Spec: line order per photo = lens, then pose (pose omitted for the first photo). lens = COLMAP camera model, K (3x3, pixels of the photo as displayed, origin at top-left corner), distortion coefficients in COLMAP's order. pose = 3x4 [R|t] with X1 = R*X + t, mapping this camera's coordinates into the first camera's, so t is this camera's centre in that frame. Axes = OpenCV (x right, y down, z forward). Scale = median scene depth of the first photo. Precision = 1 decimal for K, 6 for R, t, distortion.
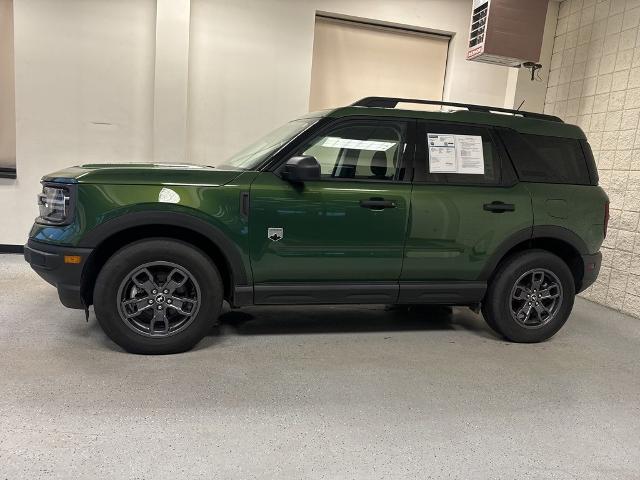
lens RADIAL K [[452.2, 0, 332.1], [0, 452.2, 243.4], [0, 0, 1]] dist [0.025249, -0.019454]
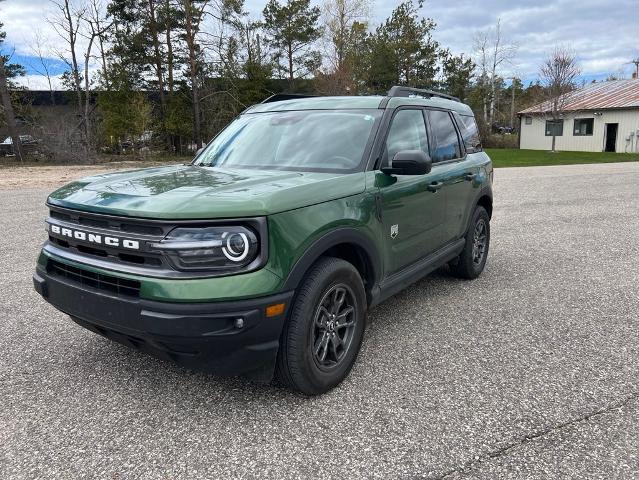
lens RADIAL K [[480.0, 0, 319.7], [0, 480.0, 237.2], [0, 0, 1]] dist [0.026634, -0.019809]
pose [[0.755514, -0.194571, 0.625573, -0.819379], [0.159137, 0.980784, 0.112859, -0.138353], [-0.635511, 0.014286, 0.771959, 0.245603]]
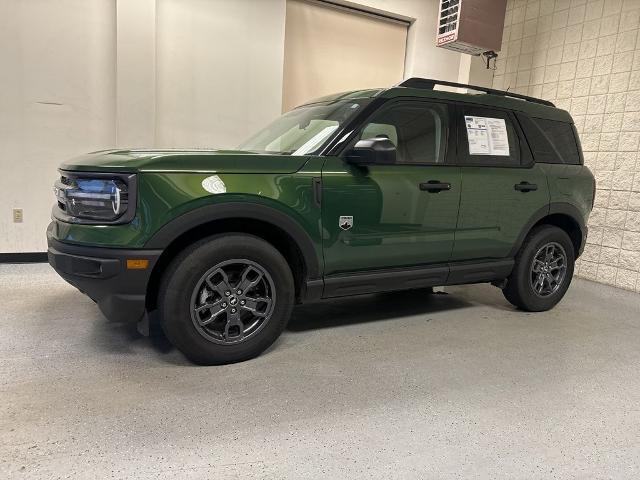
lens RADIAL K [[452.2, 0, 328.8], [0, 452.2, 240.3], [0, 0, 1]] dist [0.025249, -0.019454]
pose [[0.968208, -0.061033, 0.242585, -0.348877], [0.055849, 0.998041, 0.028197, -0.010006], [-0.243831, -0.013752, 0.969720, 0.081943]]
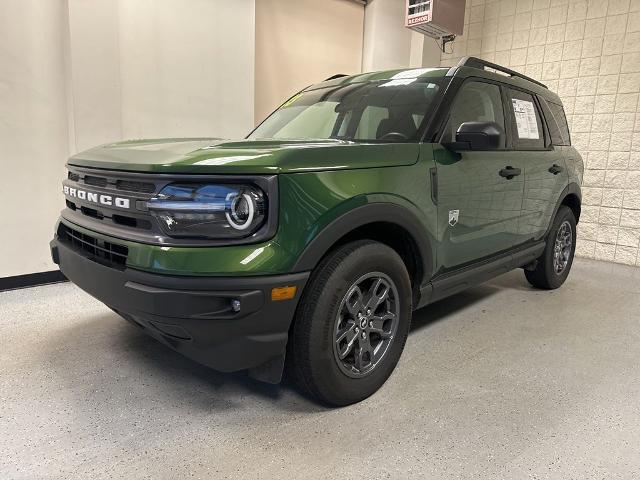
lens RADIAL K [[452.2, 0, 326.3], [0, 452.2, 237.9], [0, 0, 1]] dist [0.025249, -0.019454]
pose [[0.856250, -0.140943, 0.496962, -0.666013], [0.117690, 0.989983, 0.077993, -0.067393], [-0.502976, -0.008294, 0.864261, 0.345337]]
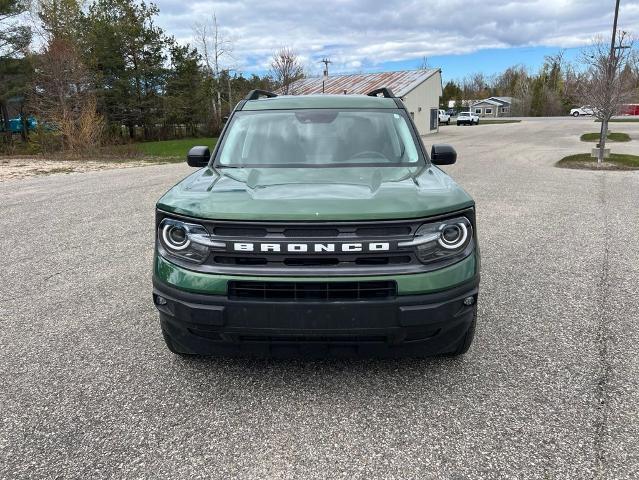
lens RADIAL K [[480.0, 0, 318.5], [0, 480.0, 245.4], [0, 0, 1]] dist [0.015595, -0.013496]
pose [[0.292775, -0.295360, 0.909420, -1.244832], [0.191412, 0.949948, 0.246900, -0.281424], [-0.936827, 0.101788, 0.334657, 0.785087]]
